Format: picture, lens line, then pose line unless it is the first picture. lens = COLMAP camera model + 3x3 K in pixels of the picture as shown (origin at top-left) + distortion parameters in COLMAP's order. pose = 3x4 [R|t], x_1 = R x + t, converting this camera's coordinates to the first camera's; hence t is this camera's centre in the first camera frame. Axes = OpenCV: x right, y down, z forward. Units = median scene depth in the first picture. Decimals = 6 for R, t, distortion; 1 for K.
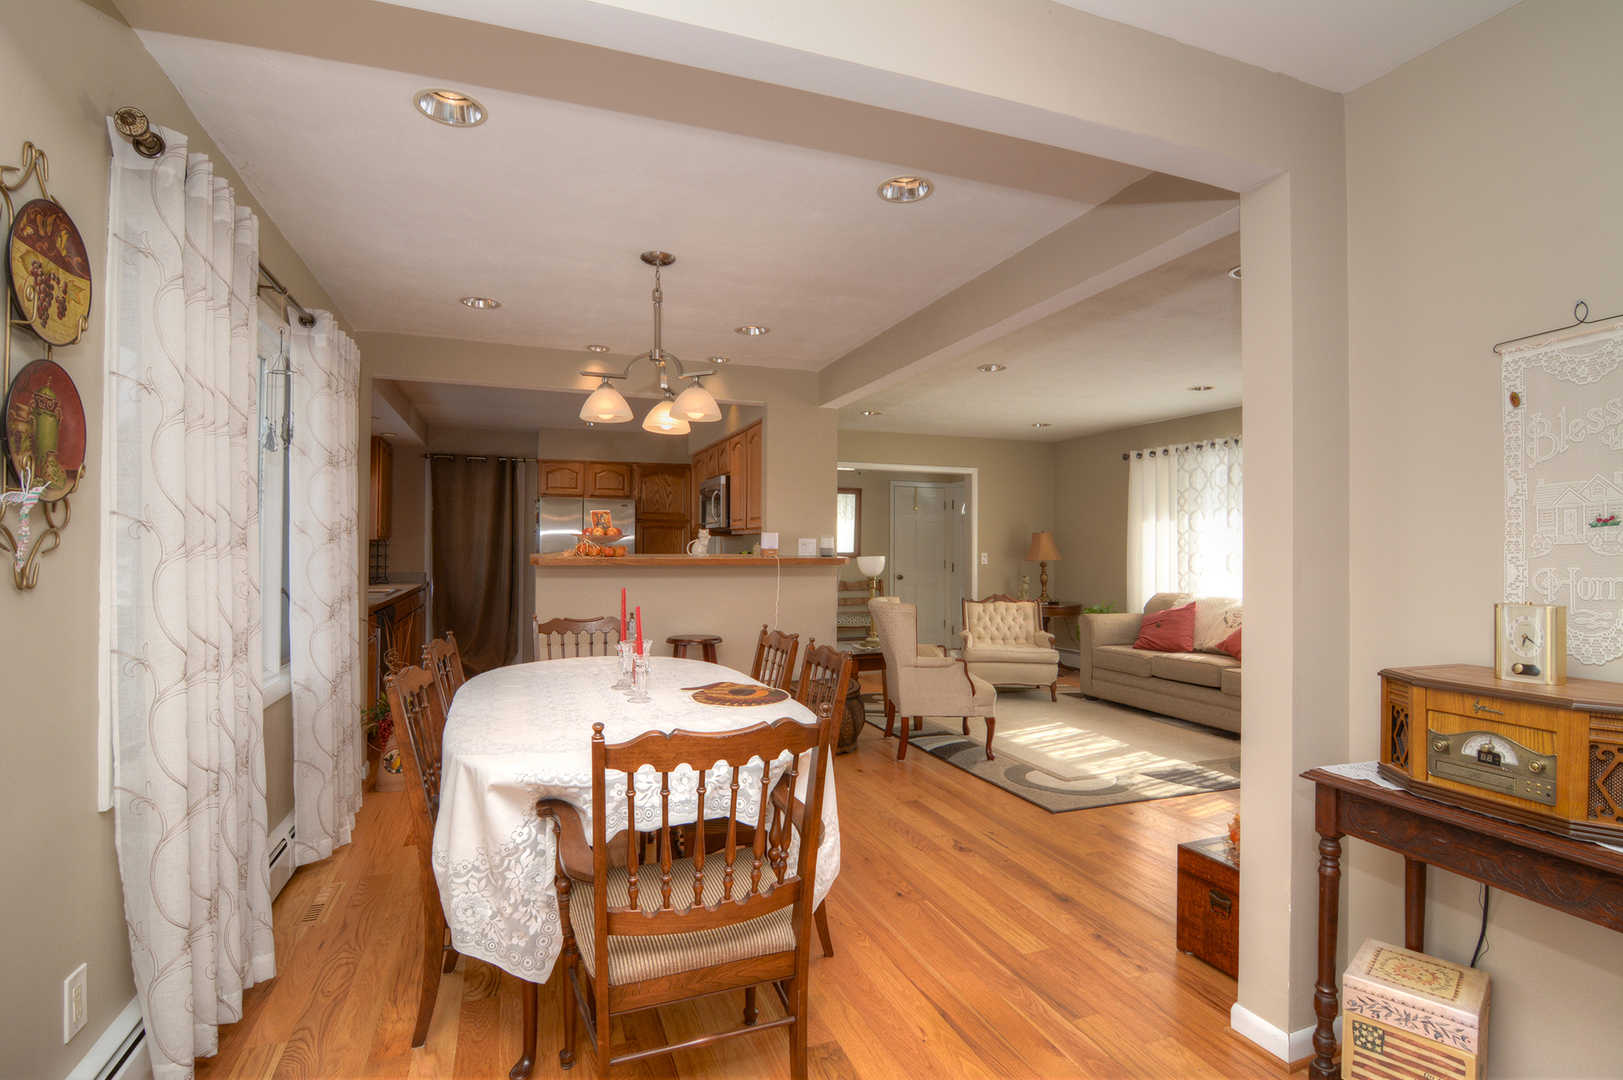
lens RADIAL K [[776.6, 0, 806.5], [0, 776.6, 537.7], [0, 0, 1]] dist [-0.002573, -0.013069]
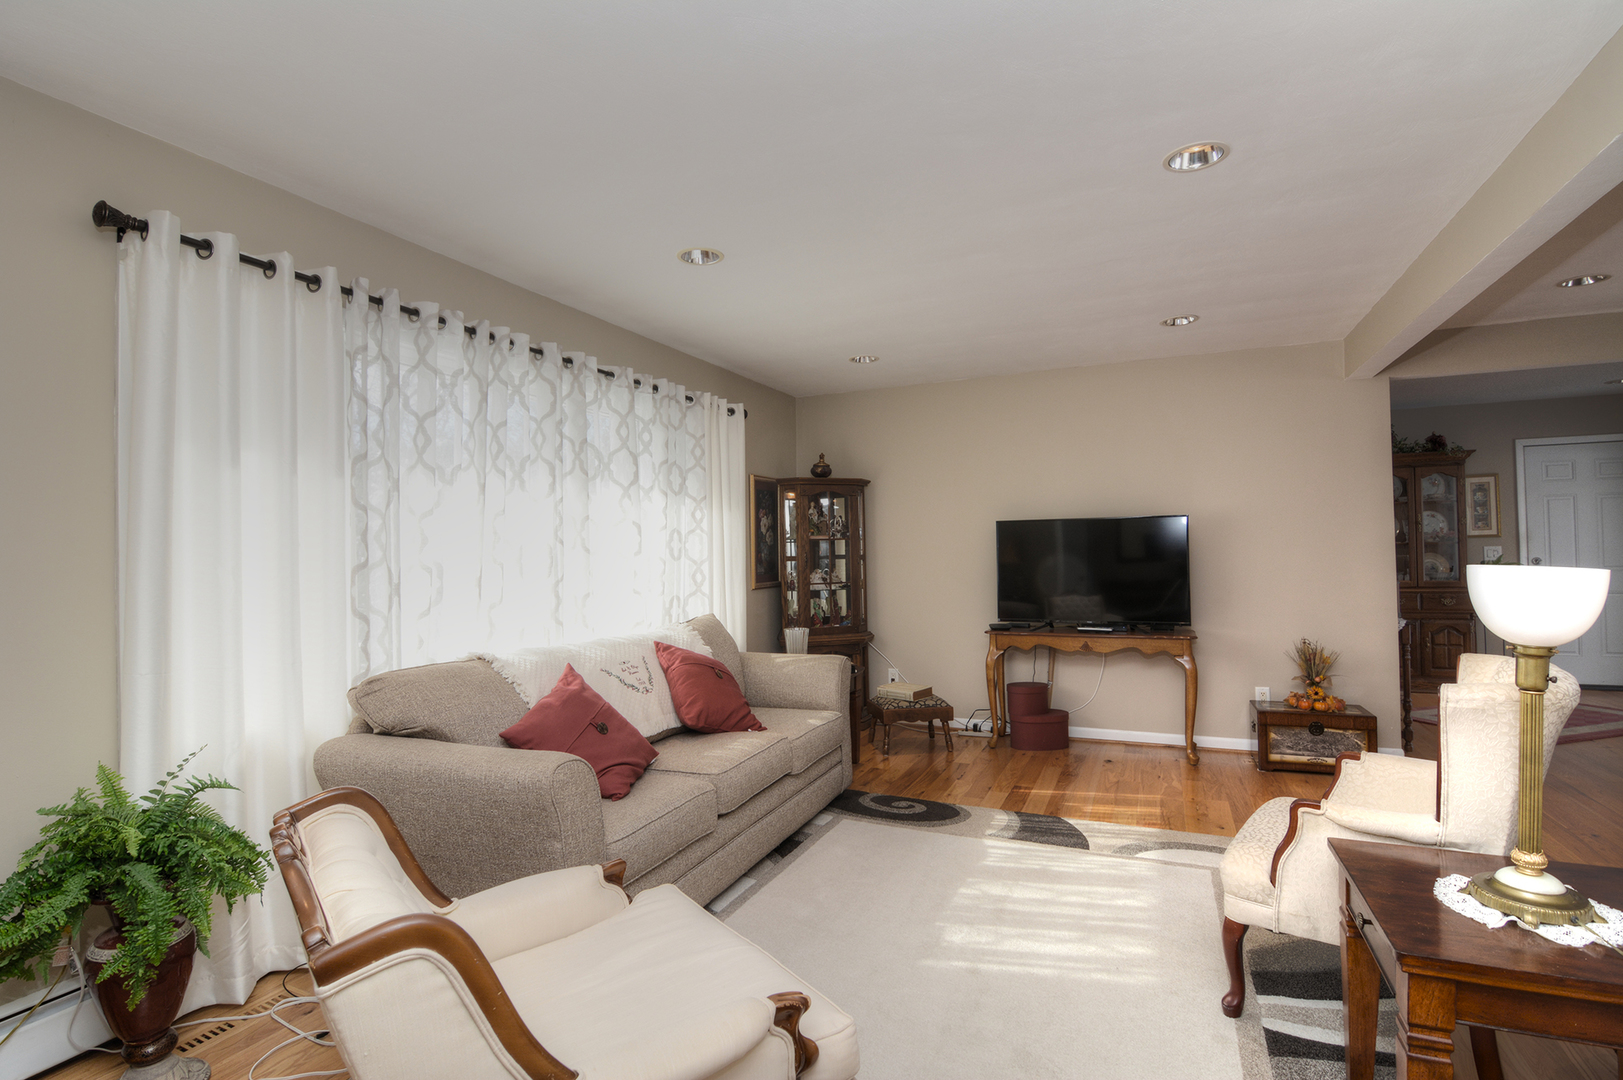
lens RADIAL K [[776.6, 0, 806.5], [0, 776.6, 537.7], [0, 0, 1]] dist [-0.002573, -0.013069]
pose [[-0.712550, 0.022484, 0.701261, 0.064004], [0.006531, 0.999656, -0.025416, 0.016140], [-0.701591, -0.013530, -0.712451, 1.179985]]
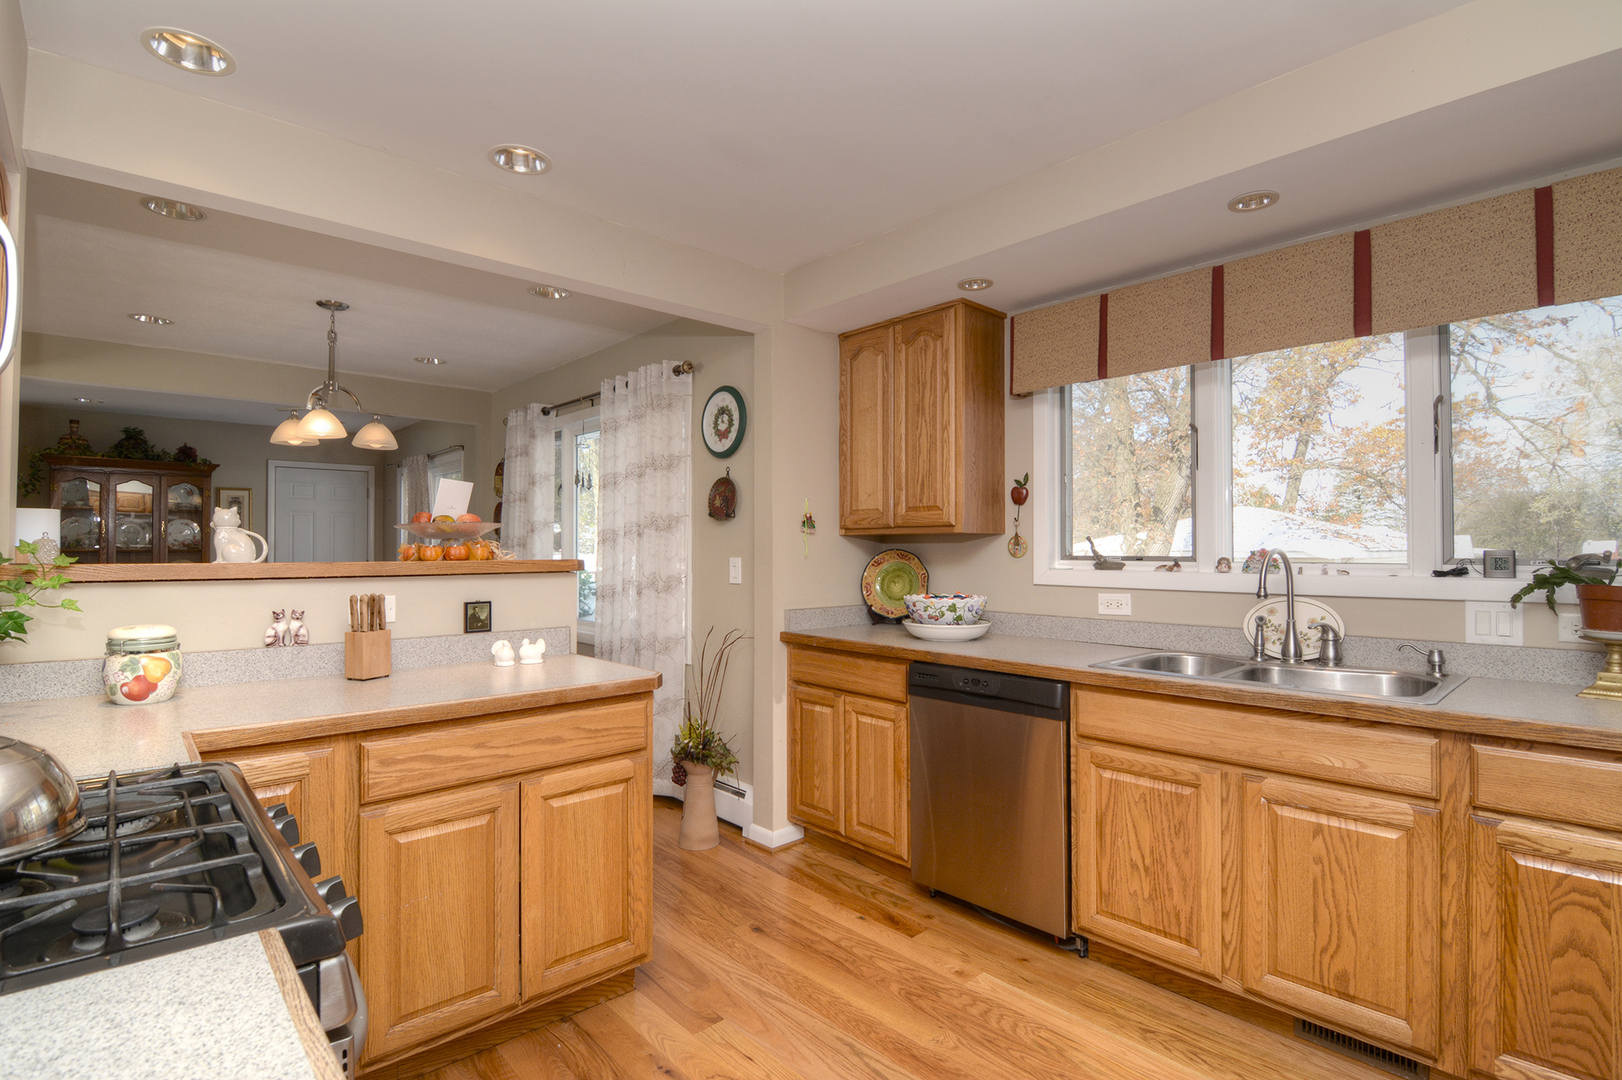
lens RADIAL K [[776.1, 0, 806.0], [0, 776.1, 537.7], [0, 0, 1]] dist [-0.002573, -0.013069]
pose [[-0.931823, -0.007436, -0.362836, -0.214826], [0.001210, 0.999721, -0.023596, 0.013432], [0.362910, -0.022427, -0.931554, 1.169335]]
